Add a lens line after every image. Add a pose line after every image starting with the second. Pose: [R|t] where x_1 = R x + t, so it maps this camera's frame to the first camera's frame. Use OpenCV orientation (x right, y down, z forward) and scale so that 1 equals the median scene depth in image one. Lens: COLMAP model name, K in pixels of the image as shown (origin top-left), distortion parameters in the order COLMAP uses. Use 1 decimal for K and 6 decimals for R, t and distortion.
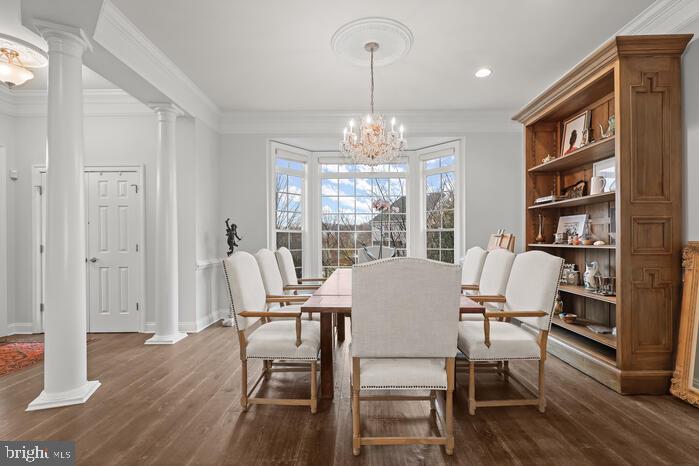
lens RADIAL K [[326.3, 0, 352.7], [0, 326.3, 238.8], [0, 0, 1]] dist [0.000139, 0.000613]
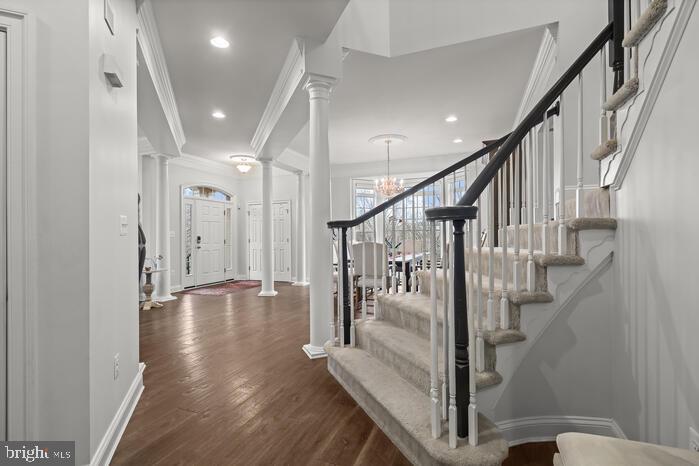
lens RADIAL K [[326.3, 0, 347.4], [0, 326.3, 234.3], [0, 0, 1]] dist [0.000139, 0.000613]
pose [[0.927573, -0.006030, -0.373594, 0.450811], [0.005542, 0.999982, -0.002381, -0.003414], [0.373601, 0.000138, 0.927589, -0.761644]]
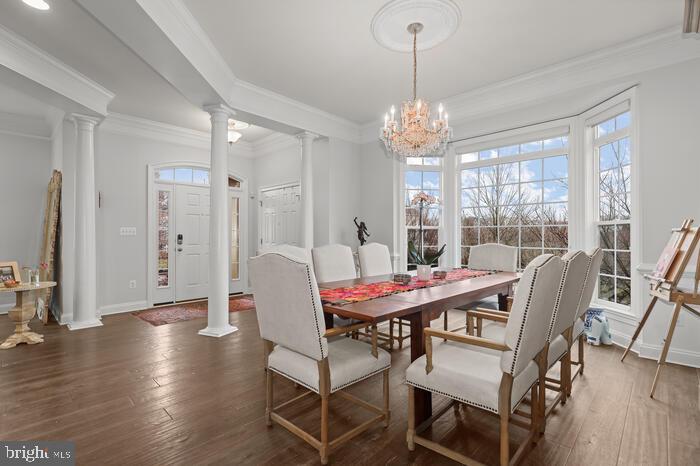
lens RADIAL K [[326.7, 0, 351.2], [0, 326.7, 234.8], [0, 0, 1]] dist [0.000139, 0.000613]
pose [[0.734395, 0.001040, -0.678722, 0.430244], [0.000930, 0.999996, 0.002538, -0.003779], [0.678722, -0.002495, 0.734391, 0.150951]]
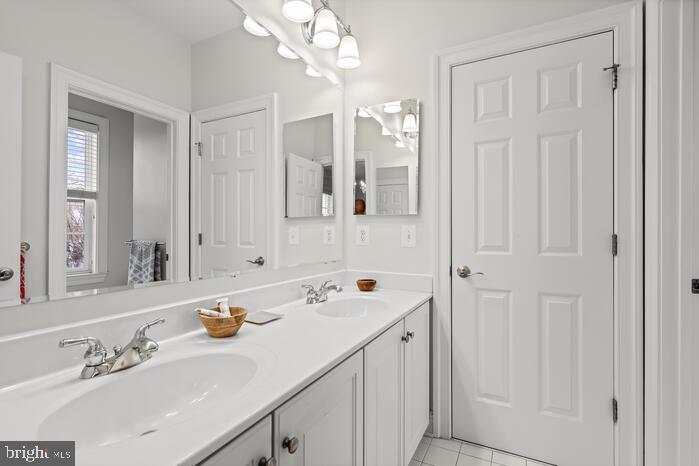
lens RADIAL K [[326.3, 0, 349.9], [0, 326.3, 233.5], [0, 0, 1]] dist [0.000139, 0.000613]
pose [[0.887104, 0.000522, -0.461570, -0.766900], [-0.000201, 1.000000, 0.000743, 0.014654], [0.461570, -0.000566, 0.887104, 0.570409]]
